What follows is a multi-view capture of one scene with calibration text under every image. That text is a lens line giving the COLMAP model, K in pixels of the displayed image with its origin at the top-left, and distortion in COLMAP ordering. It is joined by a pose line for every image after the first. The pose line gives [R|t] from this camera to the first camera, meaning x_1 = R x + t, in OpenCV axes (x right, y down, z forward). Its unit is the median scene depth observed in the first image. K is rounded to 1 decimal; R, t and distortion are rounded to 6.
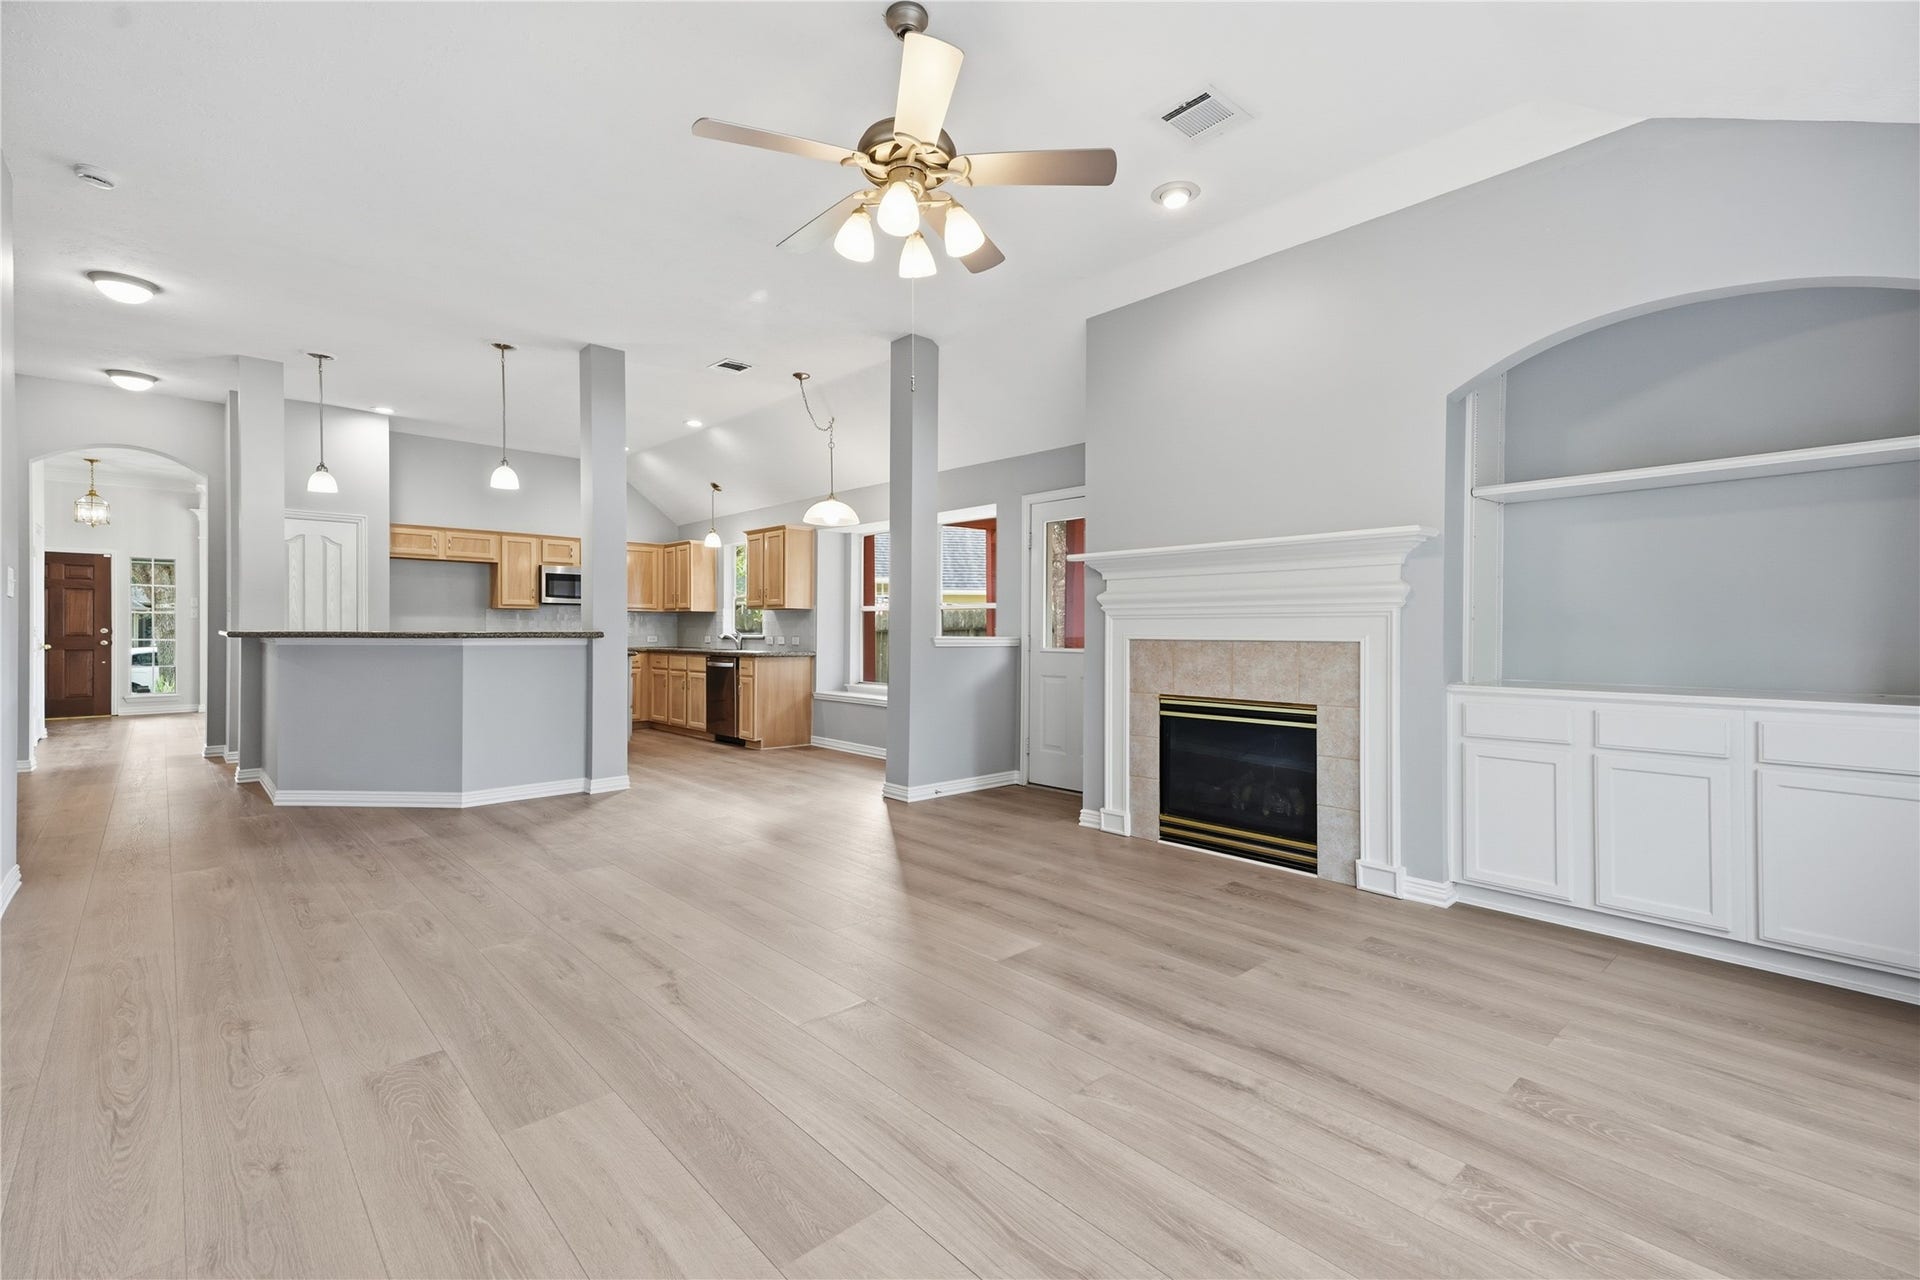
lens RADIAL K [[835.5, 0, 961.2], [0, 835.5, 634.5], [0, 0, 1]] dist [0.056802, 0.000004]
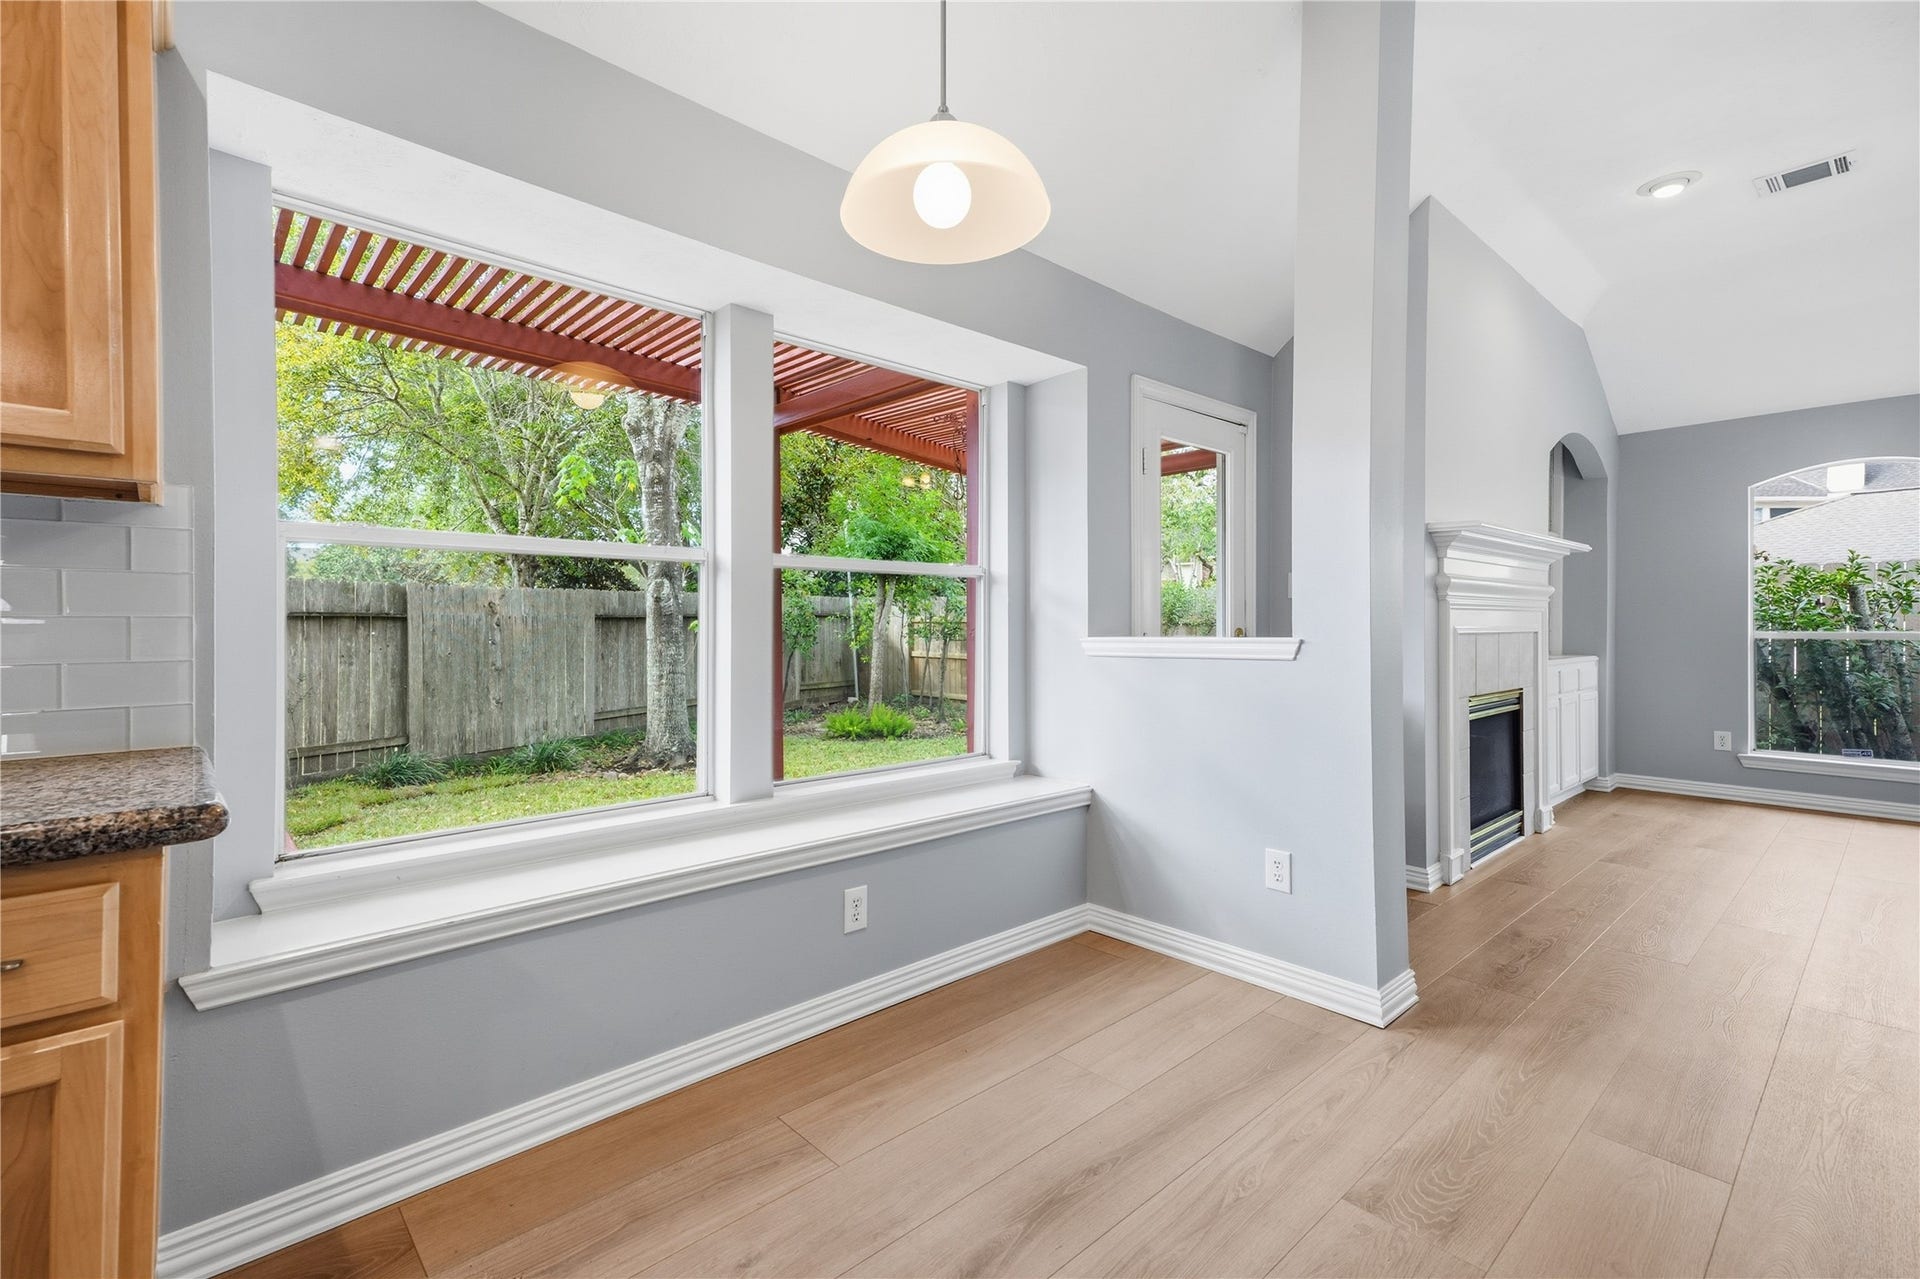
lens RADIAL K [[860.7, 0, 934.6], [0, 860.7, 625.3], [0, 0, 1]] dist [0.035385, -0.000216]
pose [[0.021218, -0.006913, 0.999751, -0.768675], [0.005167, 0.999963, 0.006805, -0.012191], [-0.999762, 0.005022, 0.021253, 1.748353]]
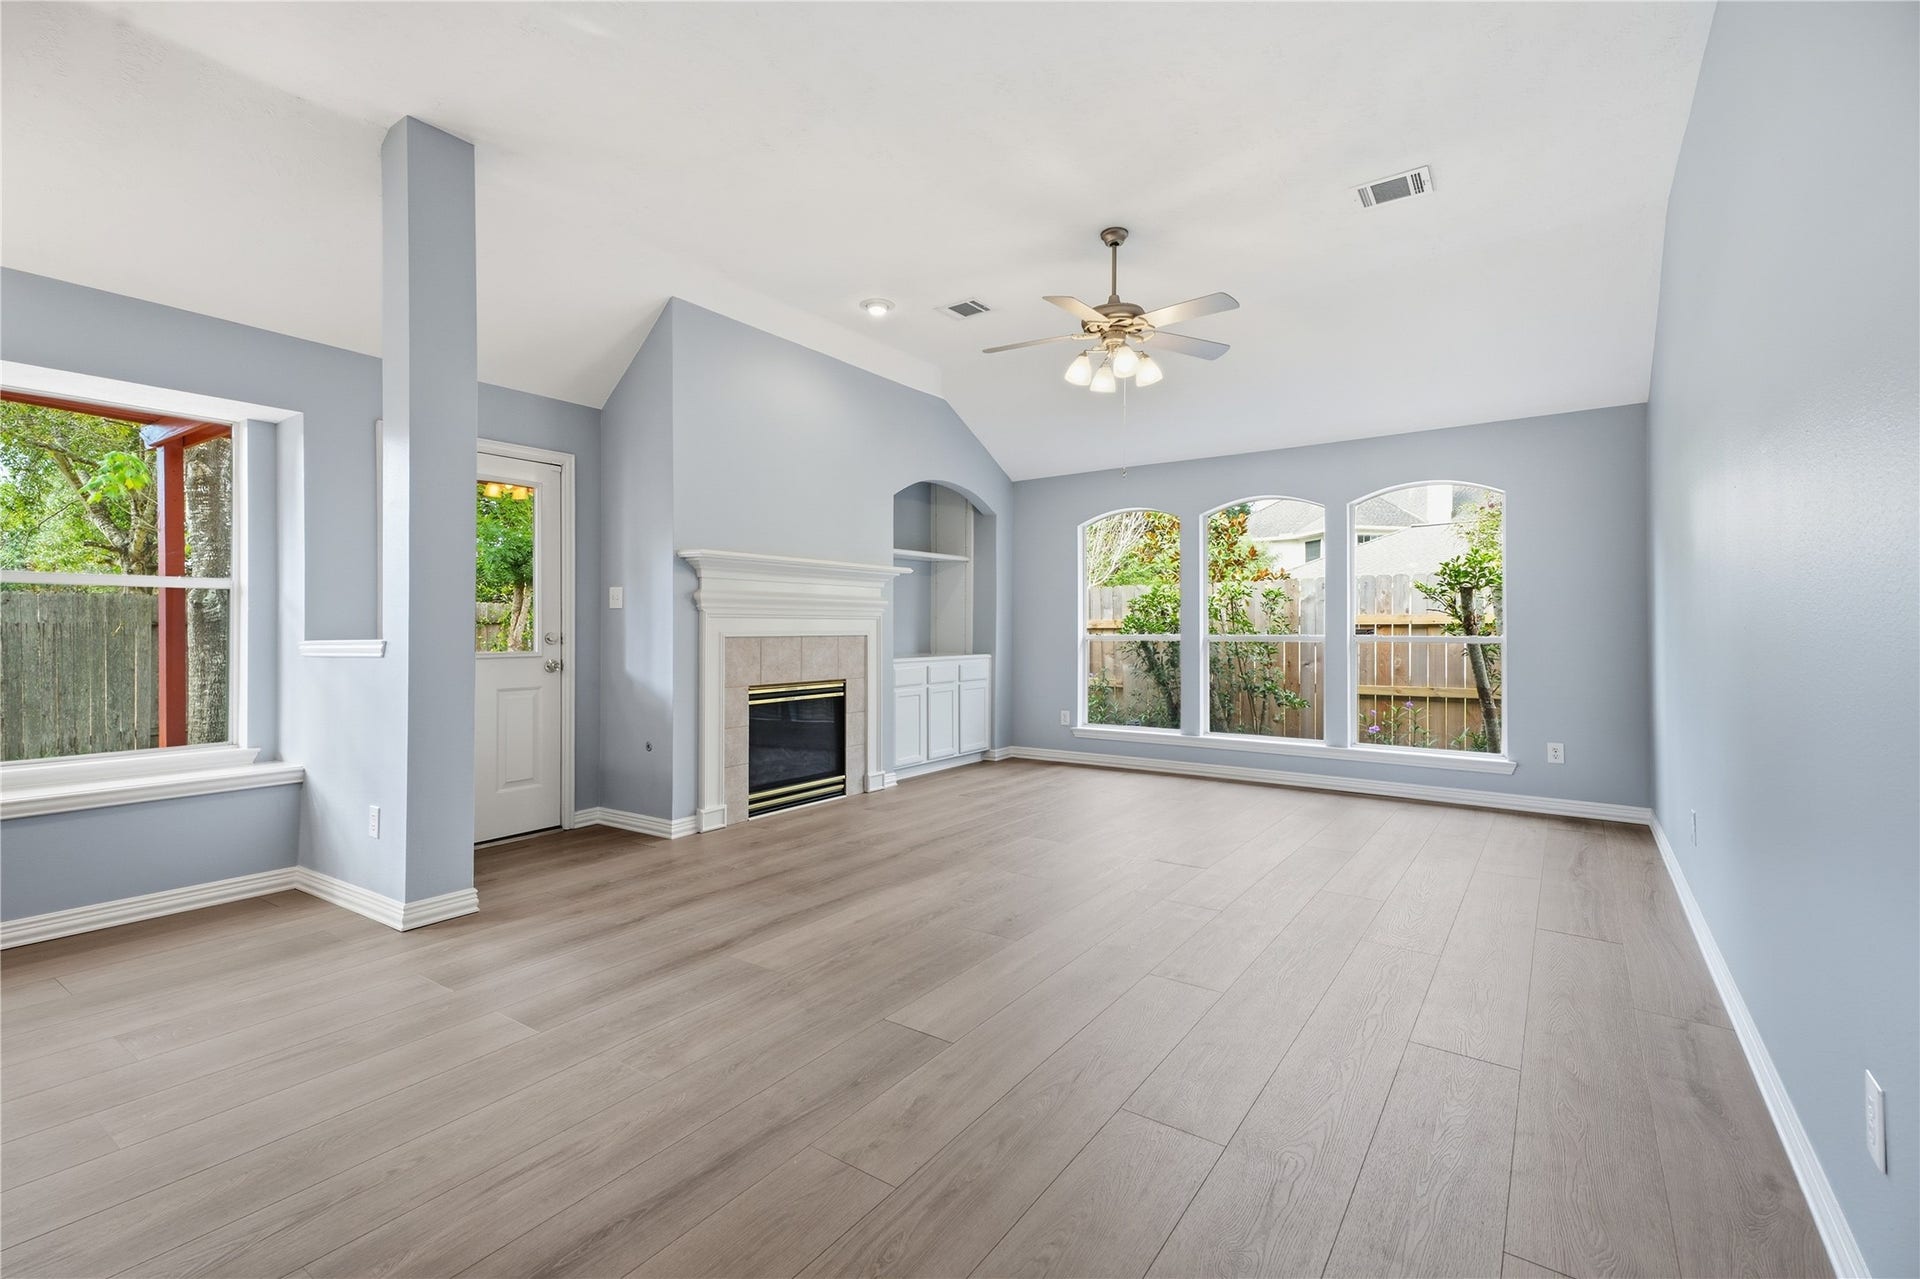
lens RADIAL K [[852.4, 0, 969.7], [0, 852.4, 632.1], [0, 0, 1]] dist [0.018370, -0.000177]
pose [[-0.217525, -0.006121, 0.976036, -1.052549], [0.005734, 0.999955, 0.007549, -0.007533], [-0.976038, 0.007238, -0.217480, 1.098576]]
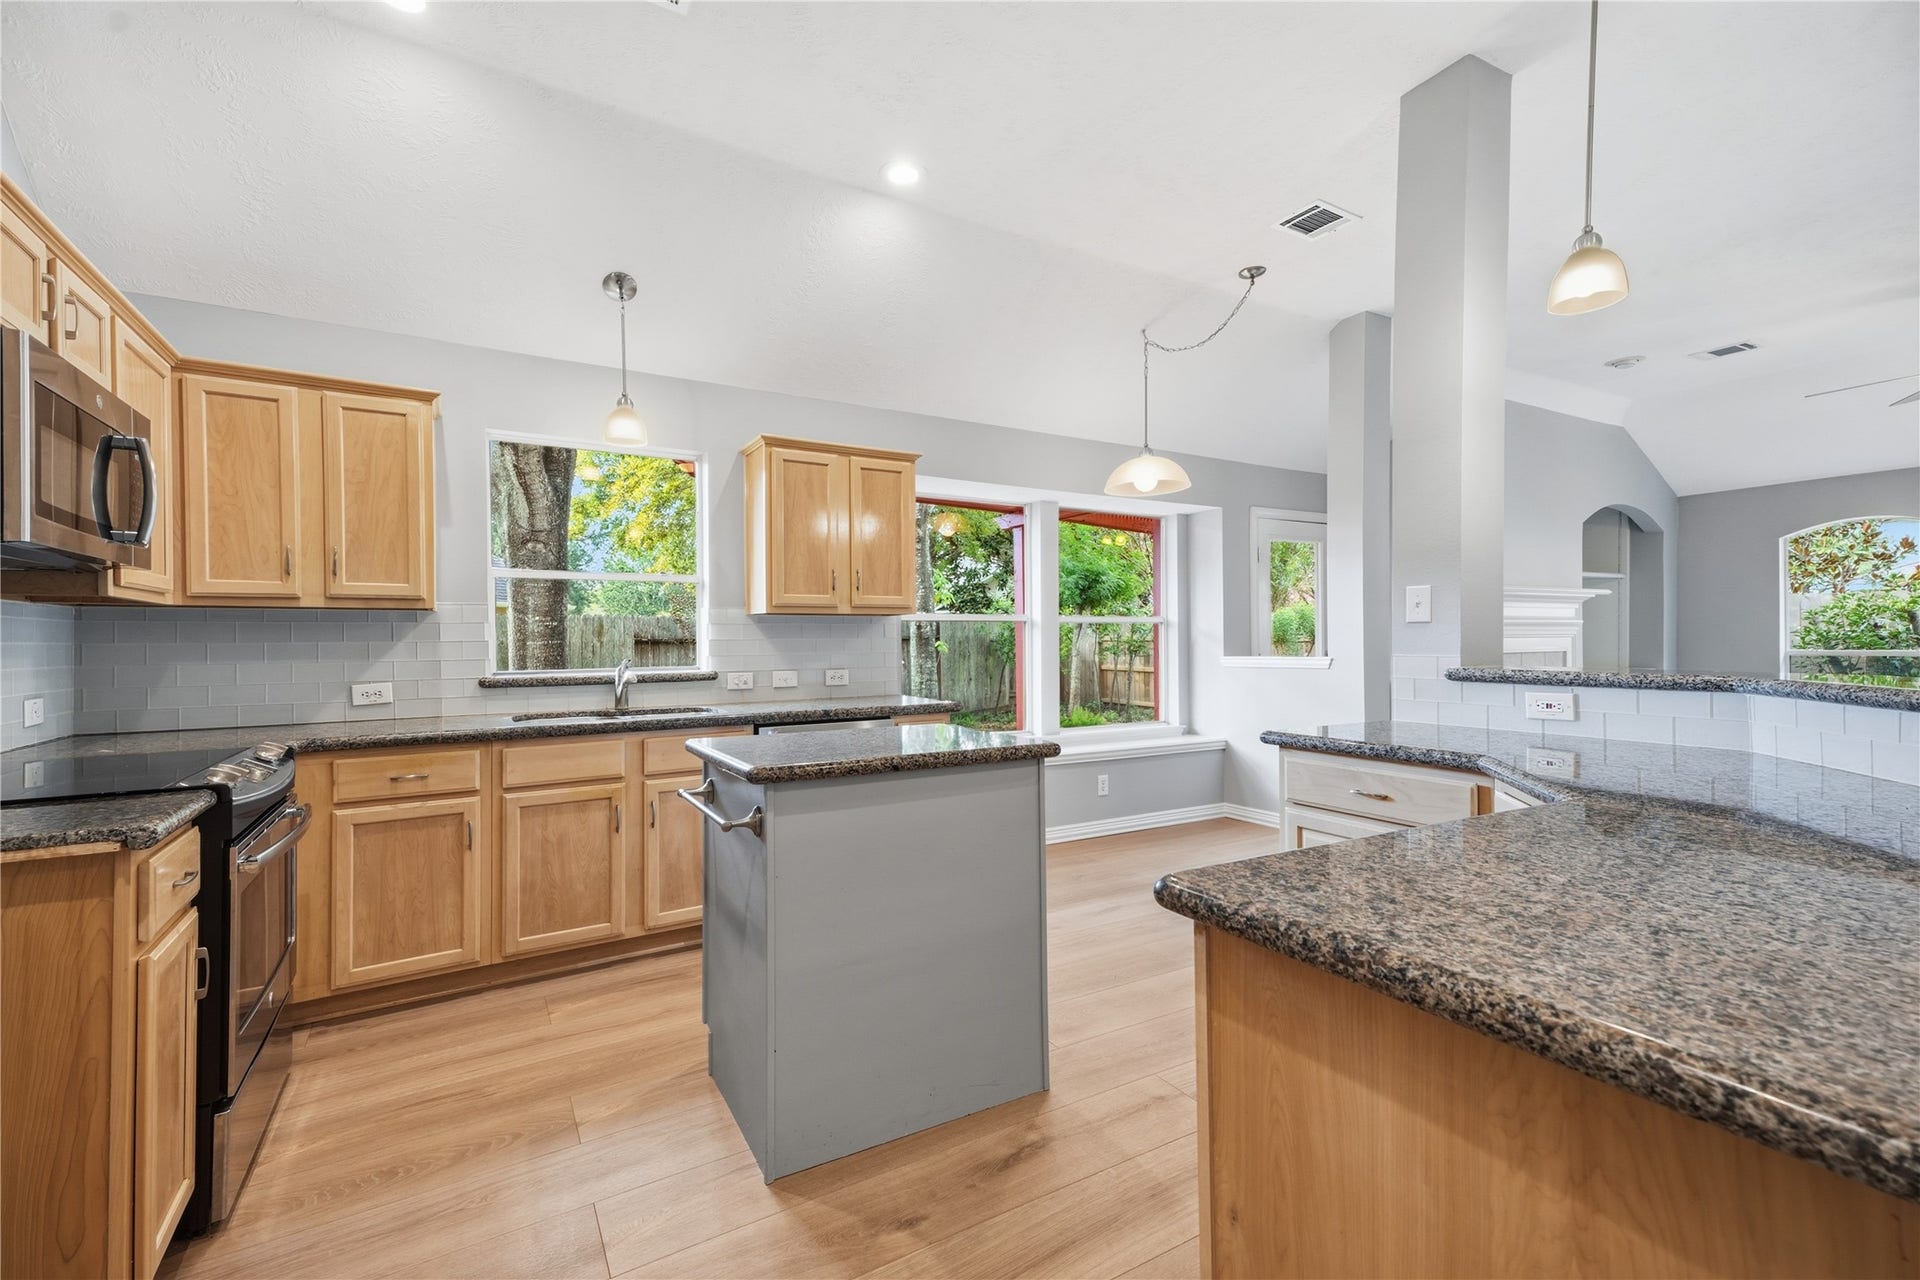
lens RADIAL K [[835.5, 0, 961.2], [0, 835.5, 634.5], [0, 0, 1]] dist [0.056802, 0.000004]
pose [[0.200166, -0.000608, 0.979762, -1.451706], [0.011690, 0.999930, -0.001768, -0.034631], [-0.979692, 0.011807, 0.200159, 1.772577]]
